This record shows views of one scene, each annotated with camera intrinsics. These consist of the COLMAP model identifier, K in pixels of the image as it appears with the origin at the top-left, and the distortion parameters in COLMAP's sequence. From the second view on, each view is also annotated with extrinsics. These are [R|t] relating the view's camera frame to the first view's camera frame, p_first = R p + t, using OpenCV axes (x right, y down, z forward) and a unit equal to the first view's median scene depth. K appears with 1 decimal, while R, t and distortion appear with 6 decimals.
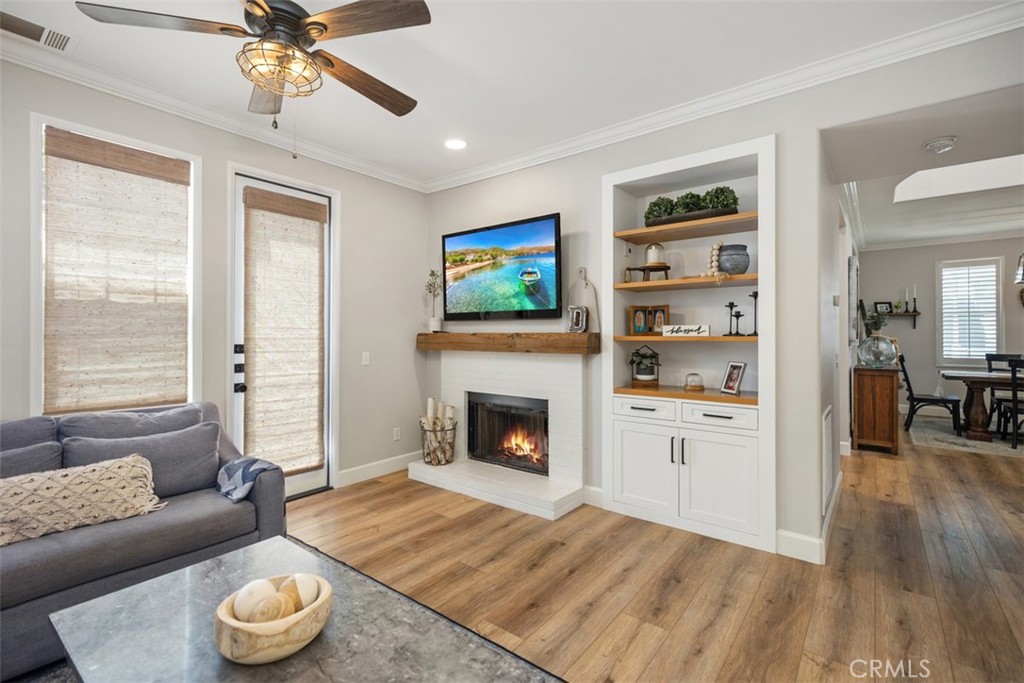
lens RADIAL K [[463.4, 0, 512.3], [0, 463.4, 334.7], [0, 0, 1]] dist [0.005404, 0.001500]
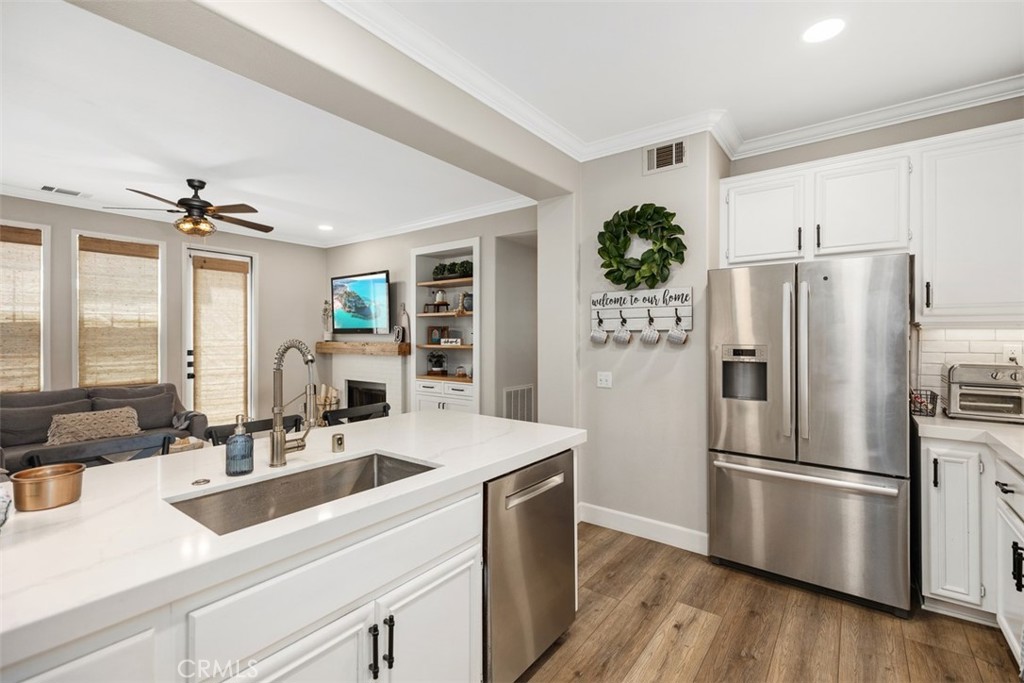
lens RADIAL K [[463.4, 0, 517.6], [0, 463.4, 338.9], [0, 0, 1]] dist [0.005404, 0.001500]
pose [[0.999767, -0.002336, 0.021464, 0.555050], [0.002199, 0.999977, 0.006380, -0.027744], [-0.021478, -0.006331, 0.999749, -0.700855]]
